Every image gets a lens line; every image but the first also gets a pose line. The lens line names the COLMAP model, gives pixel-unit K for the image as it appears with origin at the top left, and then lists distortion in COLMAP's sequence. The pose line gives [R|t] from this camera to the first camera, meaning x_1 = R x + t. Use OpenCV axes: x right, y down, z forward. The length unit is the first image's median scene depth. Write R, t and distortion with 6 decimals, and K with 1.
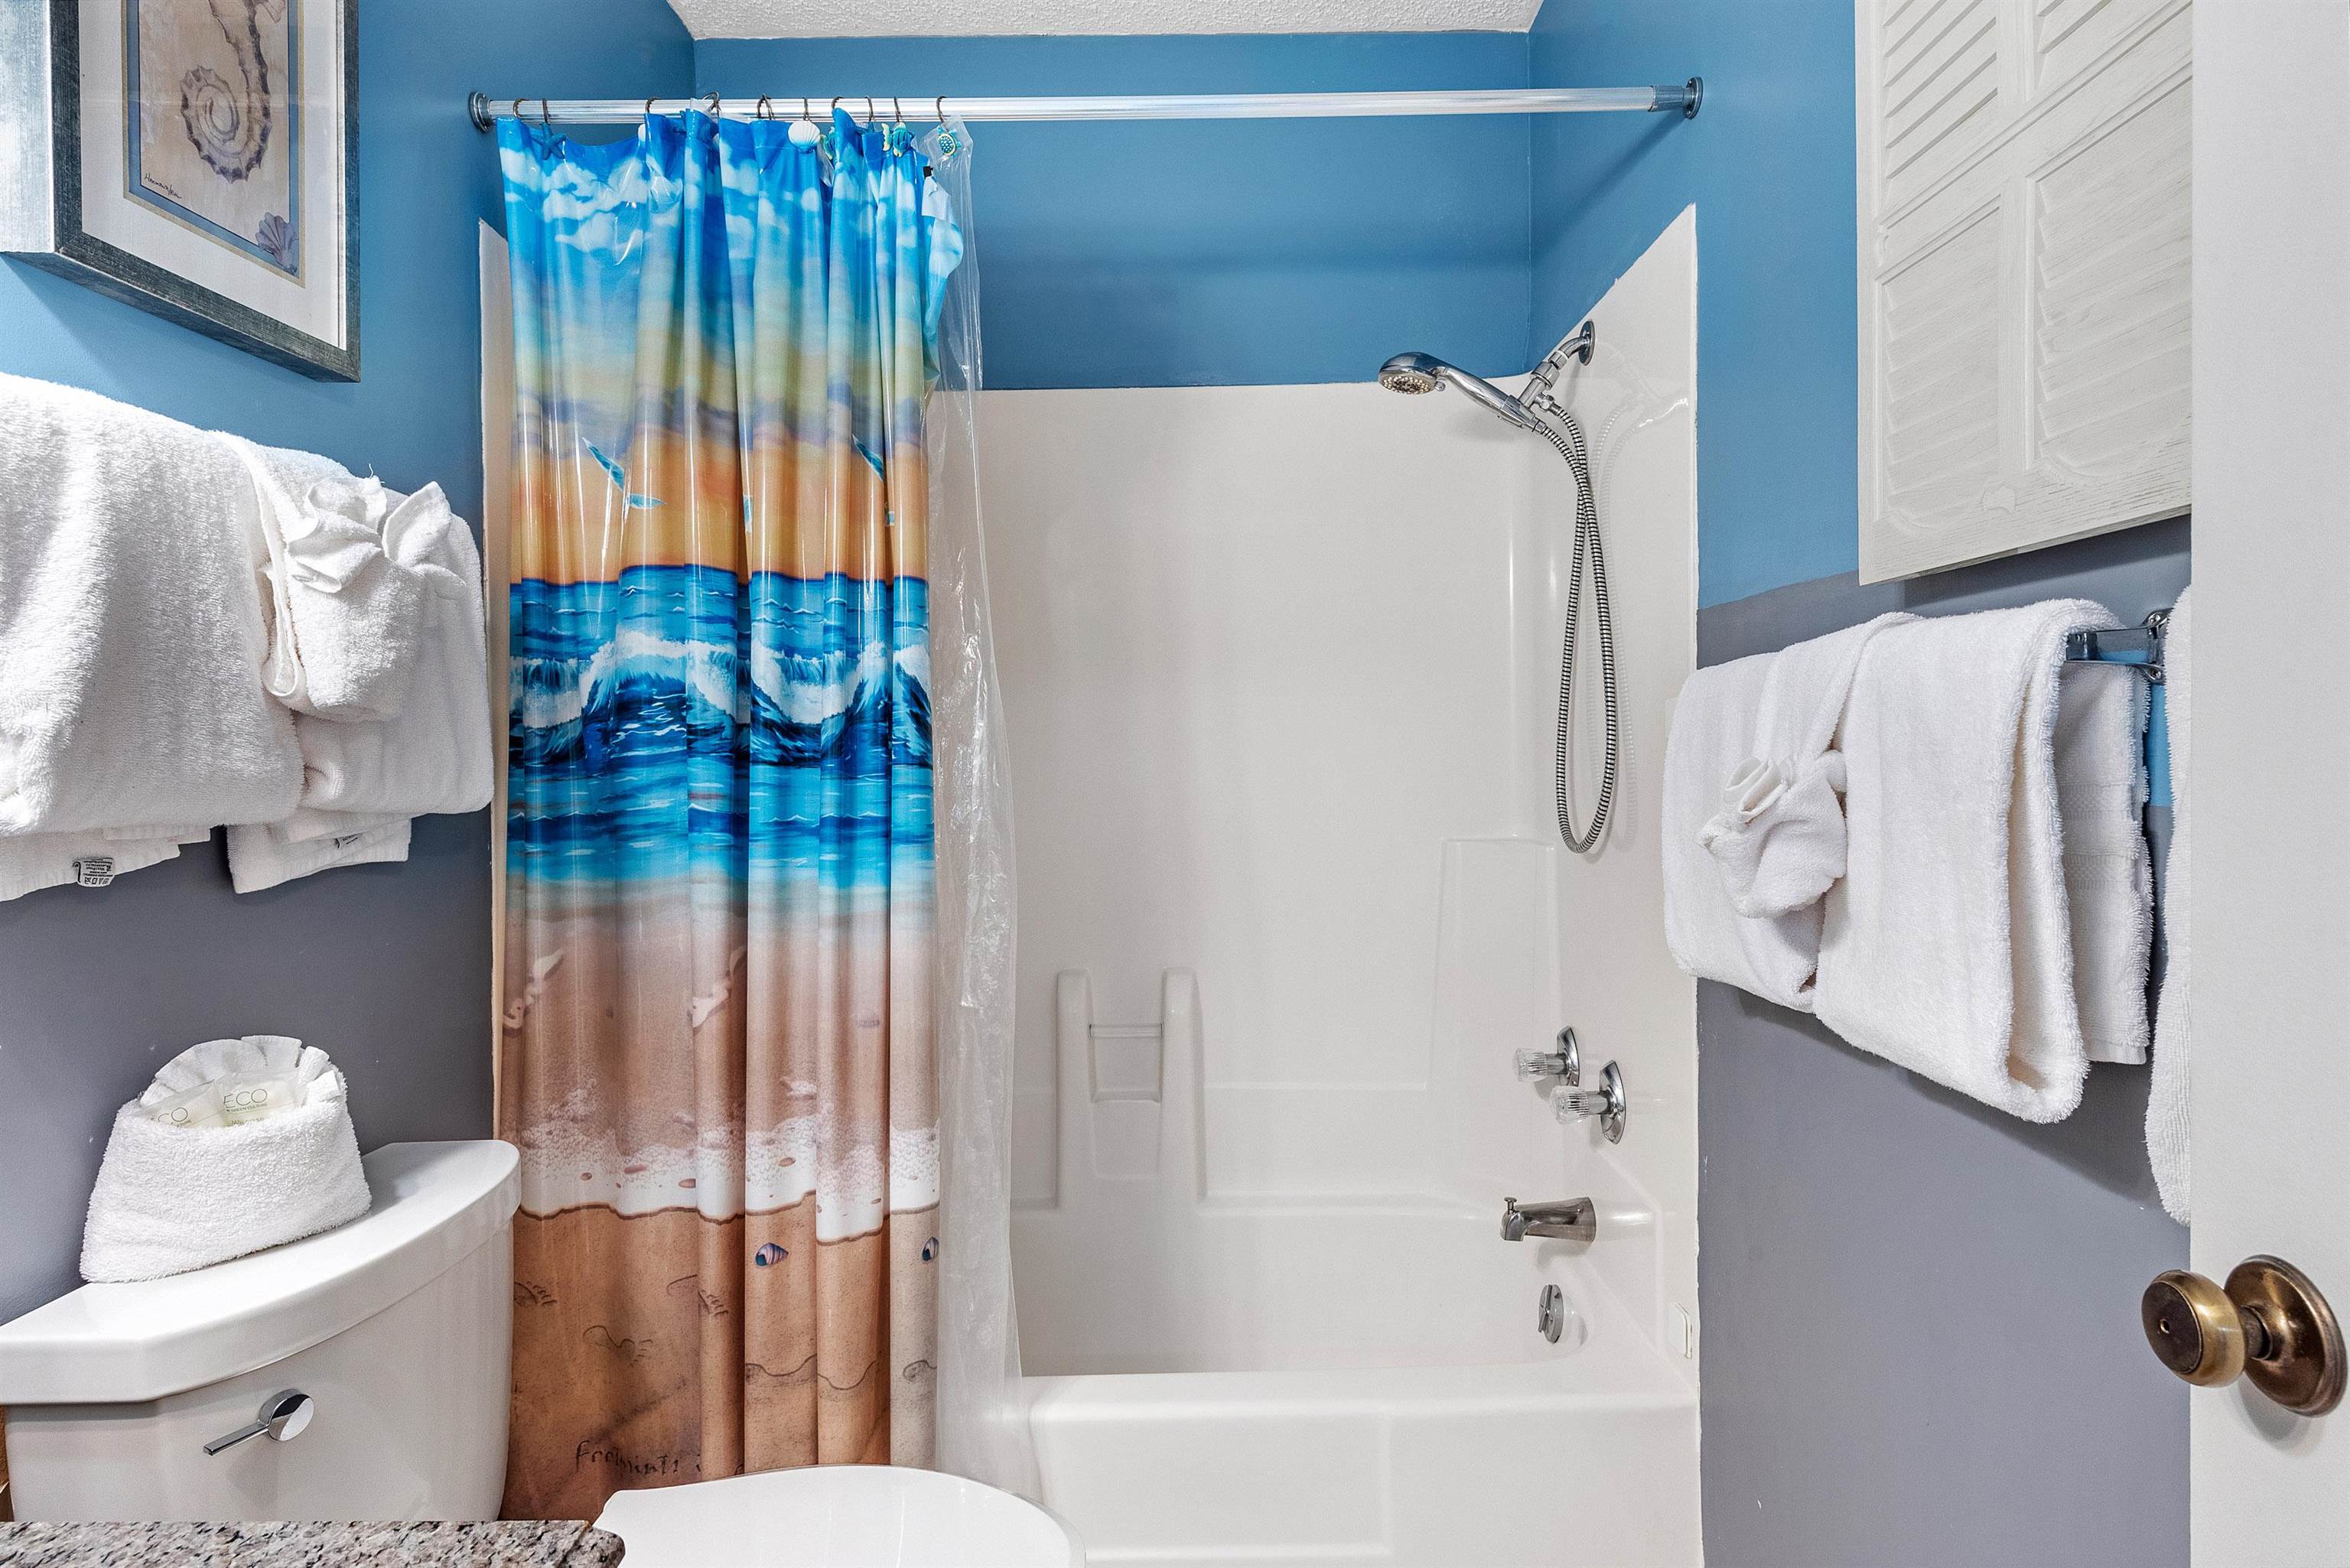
lens RADIAL K [[1262.5, 0, 1180.5], [0, 1262.5, 747.0], [0, 0, 1]] dist [0.002625, -0.002263]
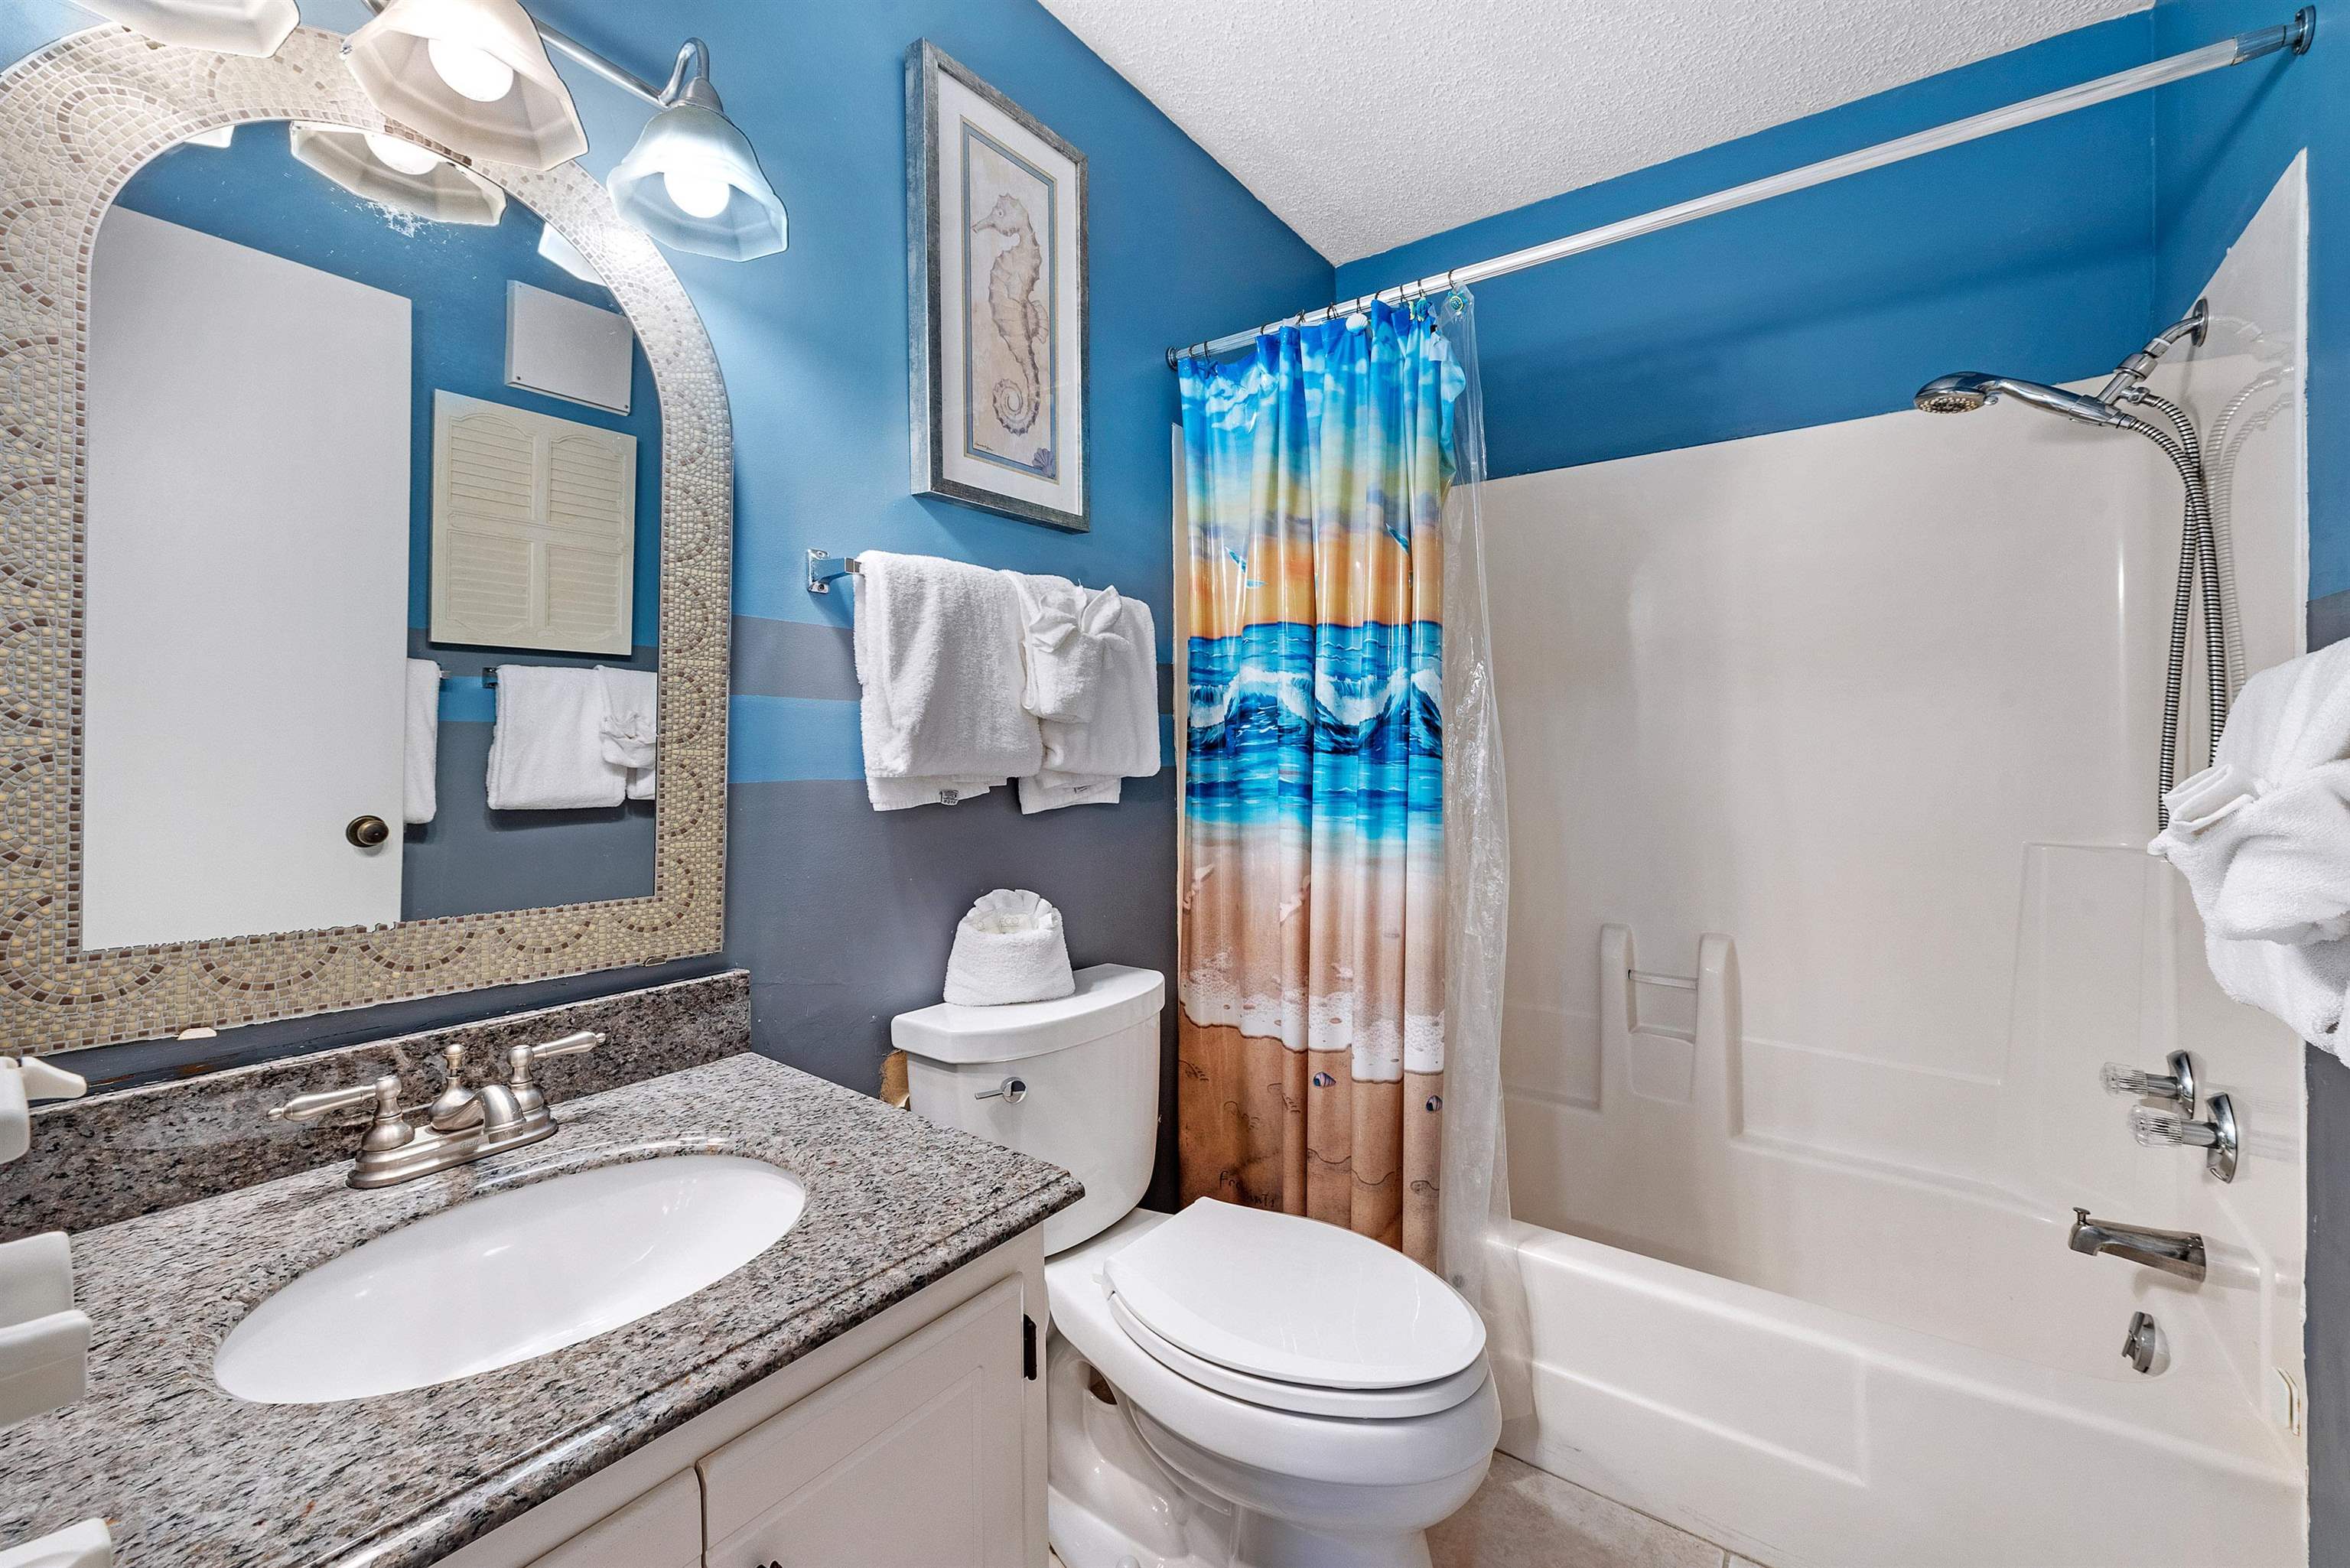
lens RADIAL K [[914.5, 0, 1173.7], [0, 914.5, 747.8], [0, 0, 1]] dist [-0.000162, -0.000540]
pose [[0.817052, 0.017320, -0.576303, 0.148187], [-0.014910, 0.999849, 0.008911, 0.001208], [0.576371, 0.001312, 0.817187, 0.012191]]
